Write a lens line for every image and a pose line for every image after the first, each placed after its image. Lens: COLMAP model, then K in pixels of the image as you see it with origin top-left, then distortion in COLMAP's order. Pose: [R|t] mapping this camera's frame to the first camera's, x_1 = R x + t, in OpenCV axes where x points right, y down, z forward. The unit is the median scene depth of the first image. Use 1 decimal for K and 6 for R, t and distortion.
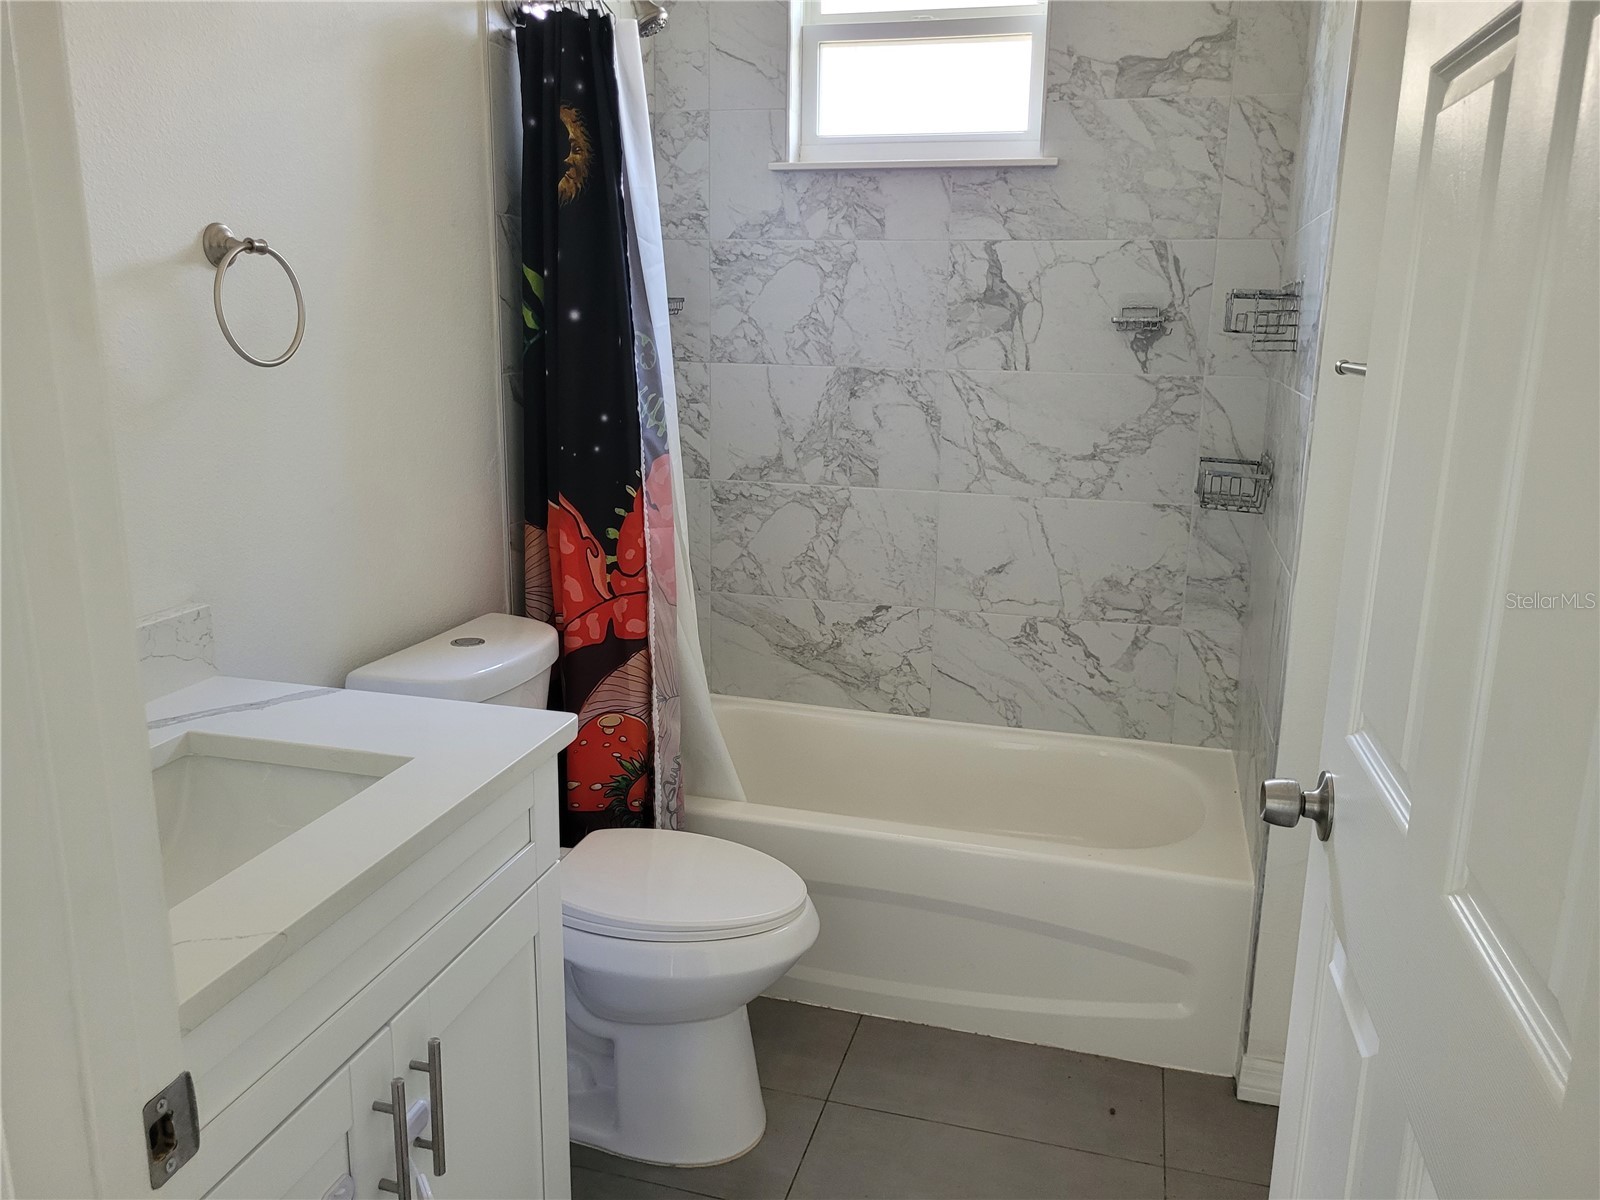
lens RADIAL K [[1187.9, 0, 800.0], [0, 1187.9, 600.0], [0, 0, 1]] dist [-0.001775, -0.000652]
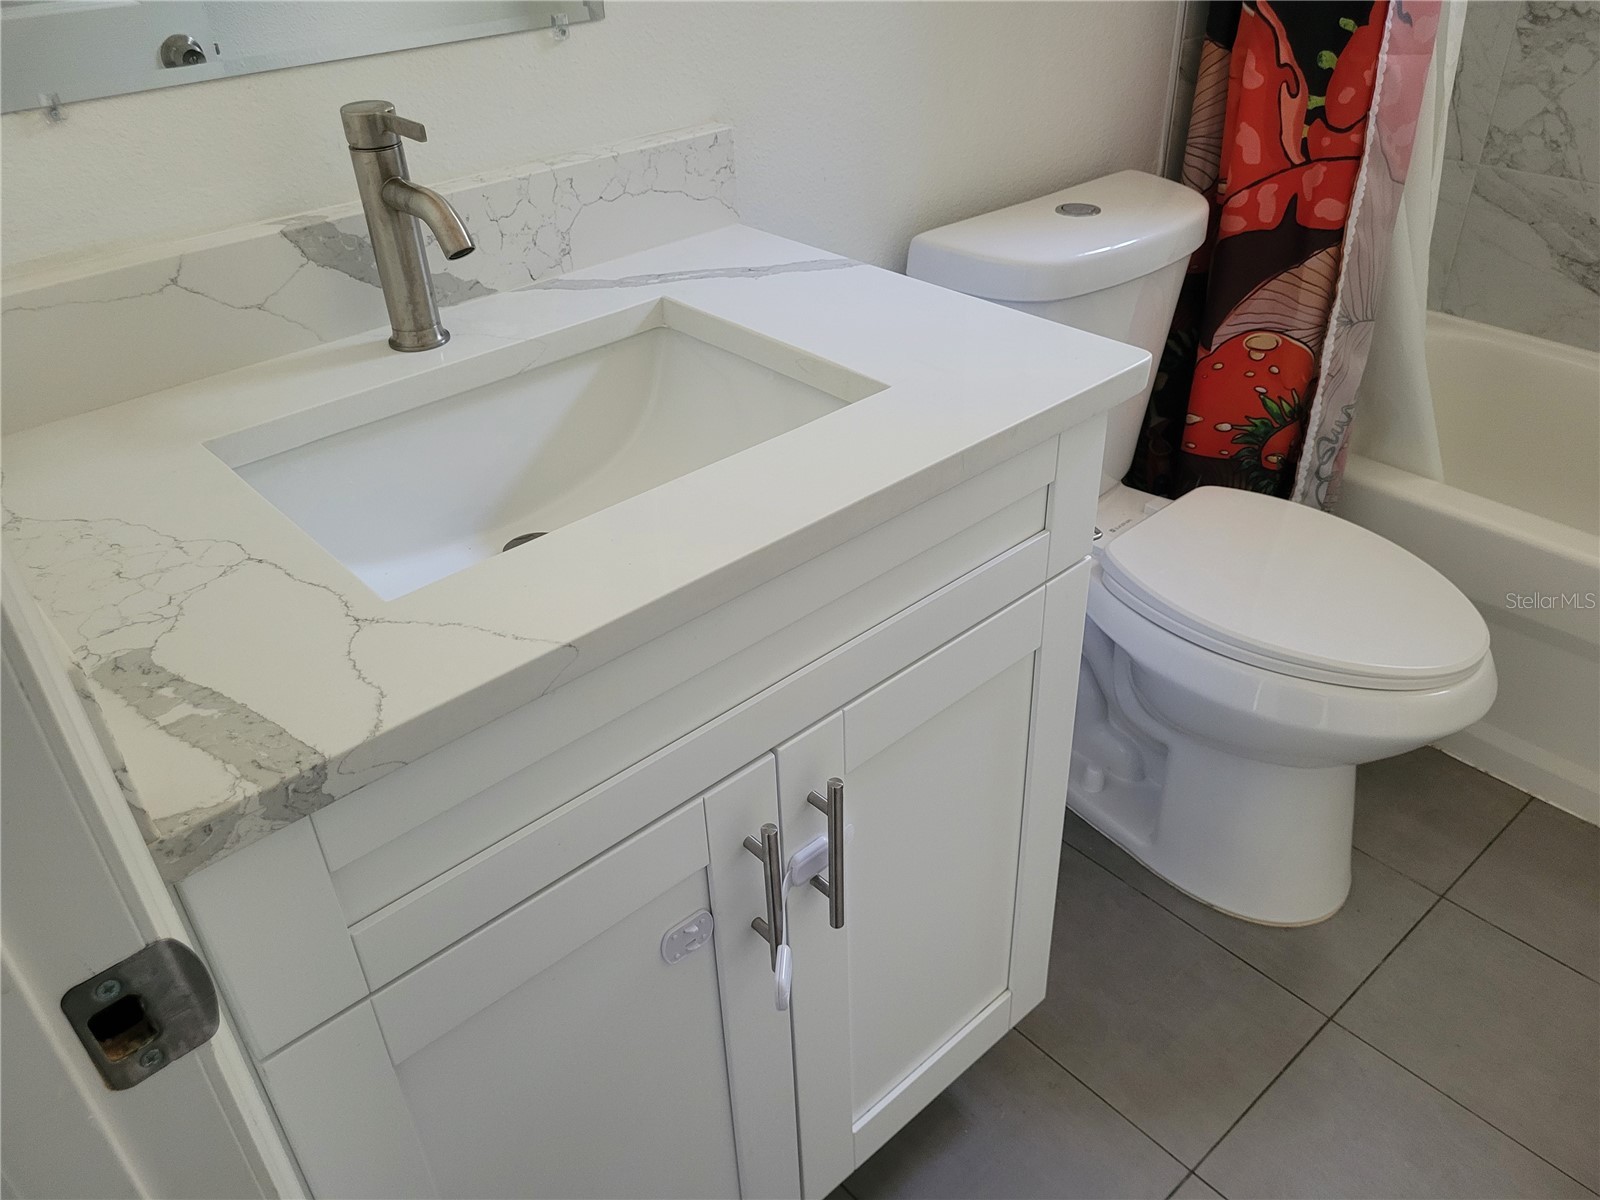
lens RADIAL K [[1216.1, 0, 800.0], [0, 1216.1, 600.0], [0, 0, 1]] dist [0.040898, -0.042698]
pose [[0.837804, 0.264246, -0.477765, 0.003083], [-0.080938, 0.925516, 0.369959, -0.006451], [0.539939, -0.271284, 0.796788, 0.209338]]
